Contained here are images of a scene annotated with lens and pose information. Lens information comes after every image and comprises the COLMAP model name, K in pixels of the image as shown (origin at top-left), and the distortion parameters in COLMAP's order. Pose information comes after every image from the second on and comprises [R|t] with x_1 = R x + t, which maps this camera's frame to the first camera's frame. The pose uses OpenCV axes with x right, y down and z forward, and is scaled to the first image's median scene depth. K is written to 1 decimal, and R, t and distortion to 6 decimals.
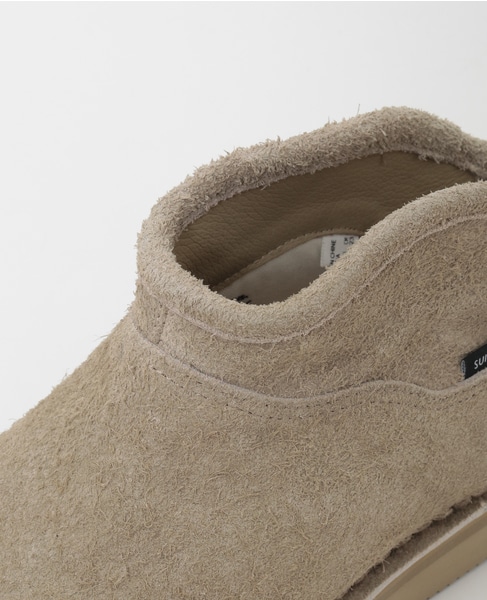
lens RADIAL K [[1103.7, 0, 243.5], [0, 1103.7, 300.0], [0, 0, 1]] dist [-0.085886, -0.221826]
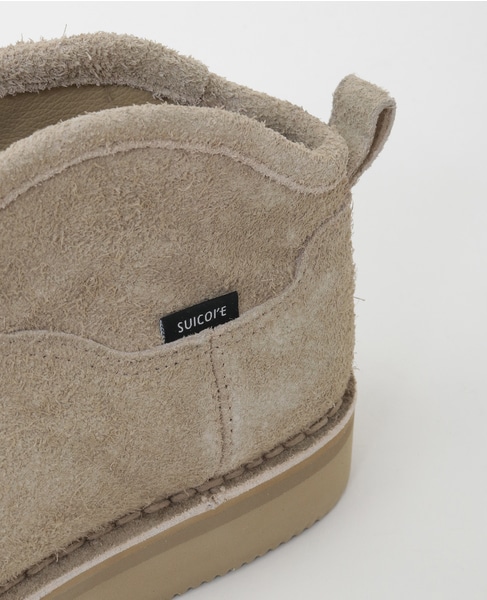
lens RADIAL K [[1103.7, 0, 243.5], [0, 1103.7, 300.0], [0, 0, 1]] dist [-0.085886, -0.221826]
pose [[0.996030, 0.062887, -0.063008, 0.324340], [-0.066290, 0.996367, -0.053464, 0.082808], [0.059417, 0.057429, 0.996580, 0.144139]]
